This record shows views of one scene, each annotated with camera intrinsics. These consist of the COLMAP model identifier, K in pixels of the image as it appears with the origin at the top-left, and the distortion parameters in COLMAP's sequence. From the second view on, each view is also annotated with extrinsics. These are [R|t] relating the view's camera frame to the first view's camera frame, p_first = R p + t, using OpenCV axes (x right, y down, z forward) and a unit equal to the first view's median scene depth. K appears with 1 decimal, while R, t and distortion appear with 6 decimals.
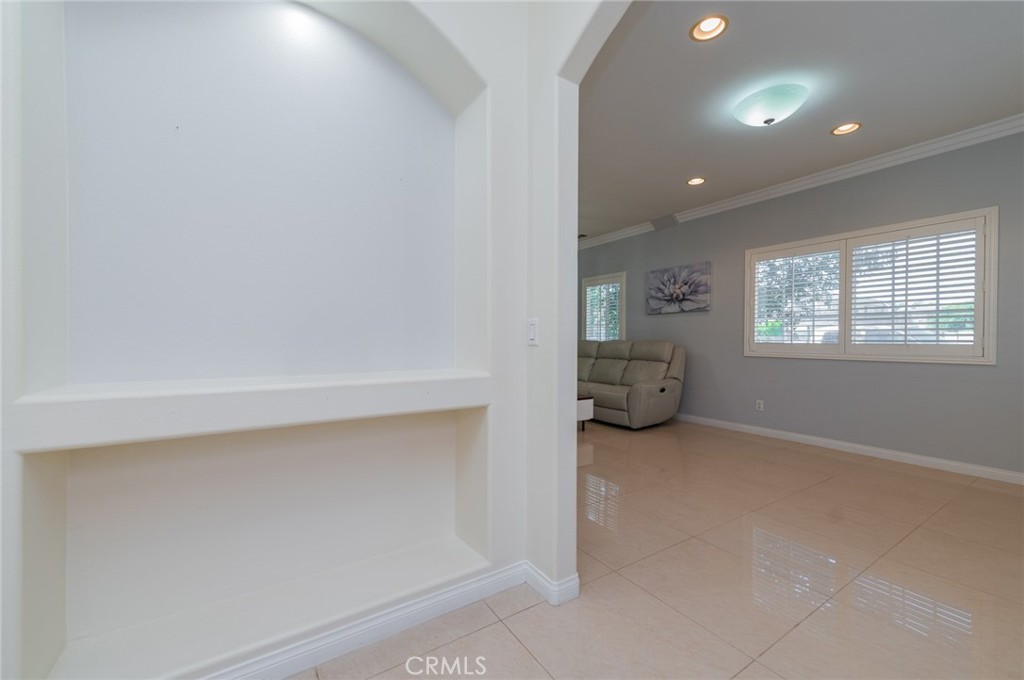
lens RADIAL K [[406.6, 0, 507.3], [0, 406.6, 345.2], [0, 0, 1]] dist [0.014887, -0.002271]
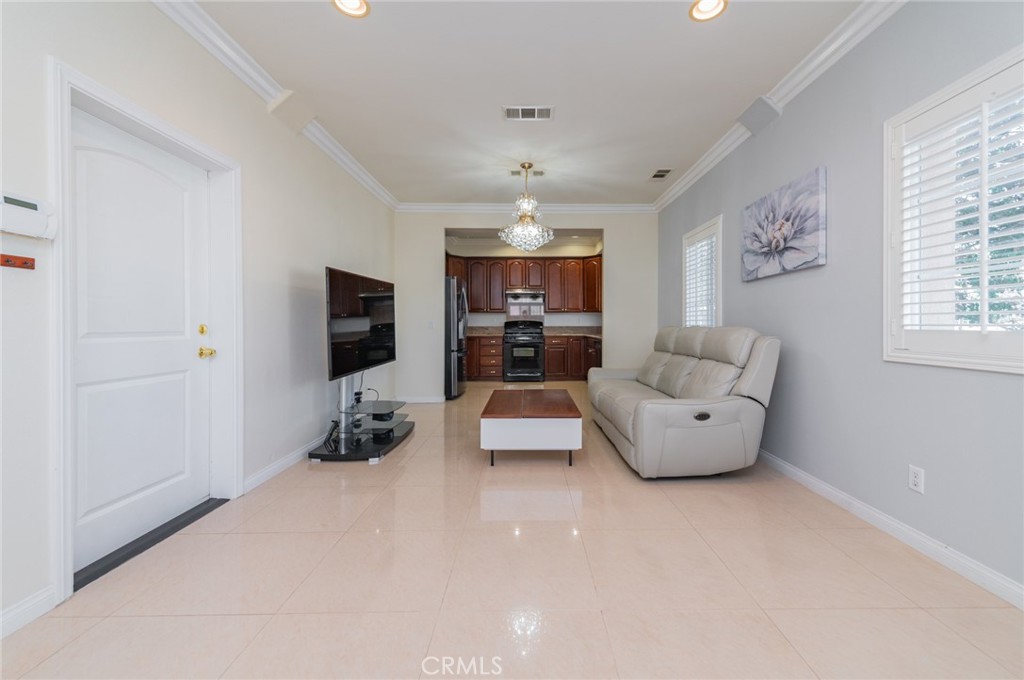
lens RADIAL K [[406.6, 0, 543.3], [0, 406.6, 326.8], [0, 0, 1]] dist [0.014887, -0.002271]
pose [[0.862402, -0.004081, -0.506208, 0.430548], [0.000276, 0.999971, -0.007591, -0.005831], [0.506224, 0.006407, 0.862378, 0.377500]]
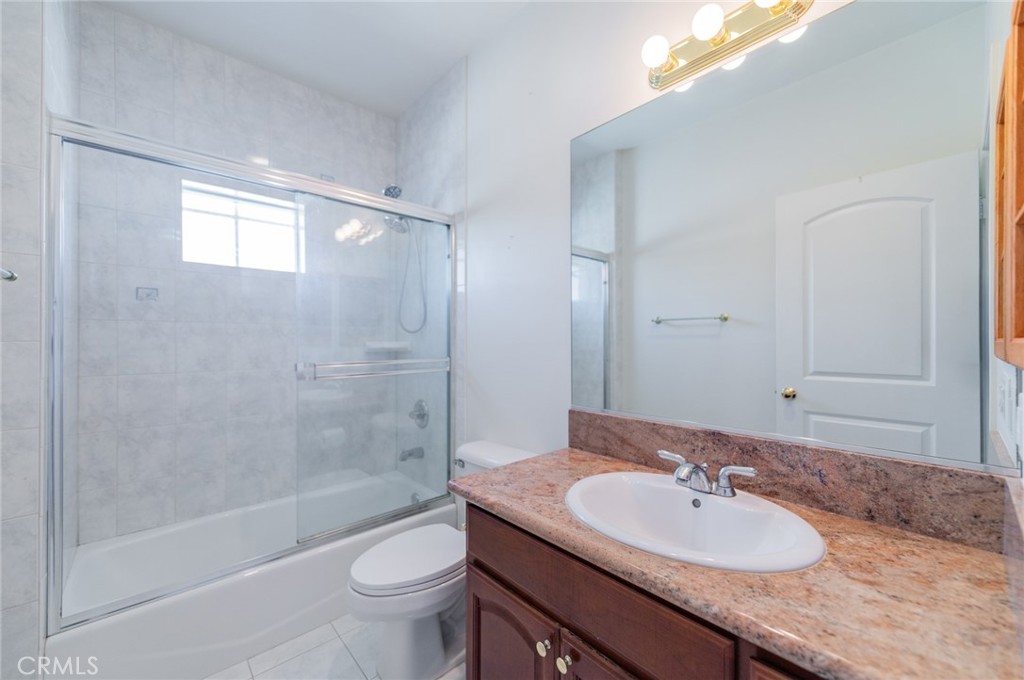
lens RADIAL K [[406.6, 0, 521.0], [0, 406.6, 343.4], [0, 0, 1]] dist [0.014887, -0.002271]
pose [[-0.982050, -0.003318, -0.188589, 0.300913], [-0.004022, 0.999986, 0.003352, -0.031805], [0.188576, 0.004050, -0.982050, 0.831083]]
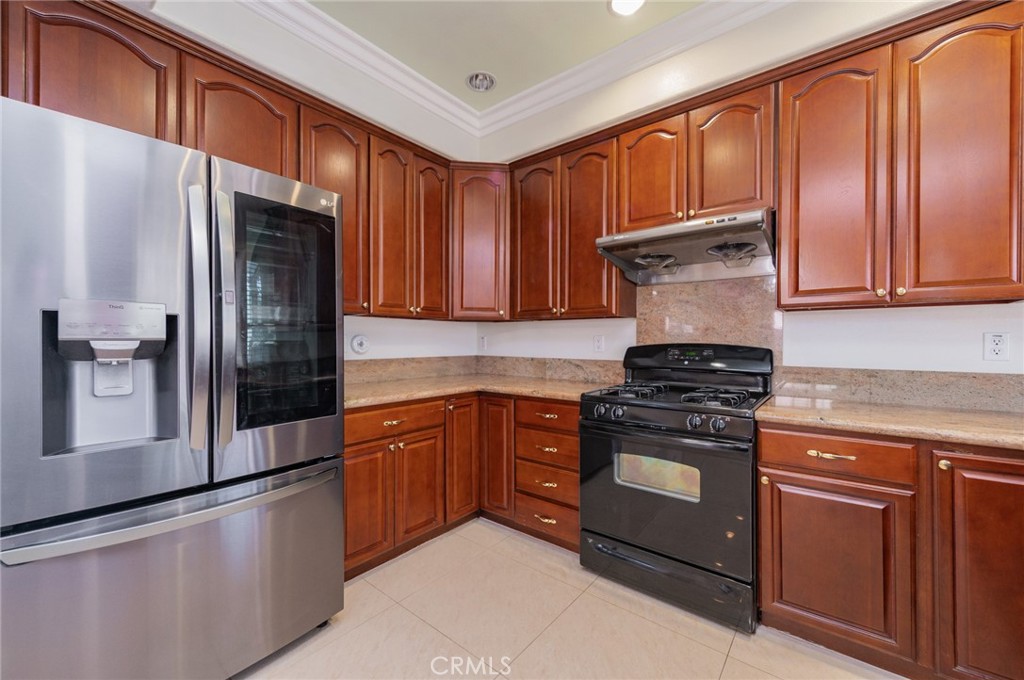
lens RADIAL K [[406.6, 0, 508.5], [0, 406.6, 340.4], [0, 0, 1]] dist [0.014887, -0.002271]
pose [[0.316839, -0.001600, -0.948478, -0.117614], [-0.007702, 0.999961, -0.004260, -0.044340], [0.948448, 0.008654, 0.316815, 1.451624]]
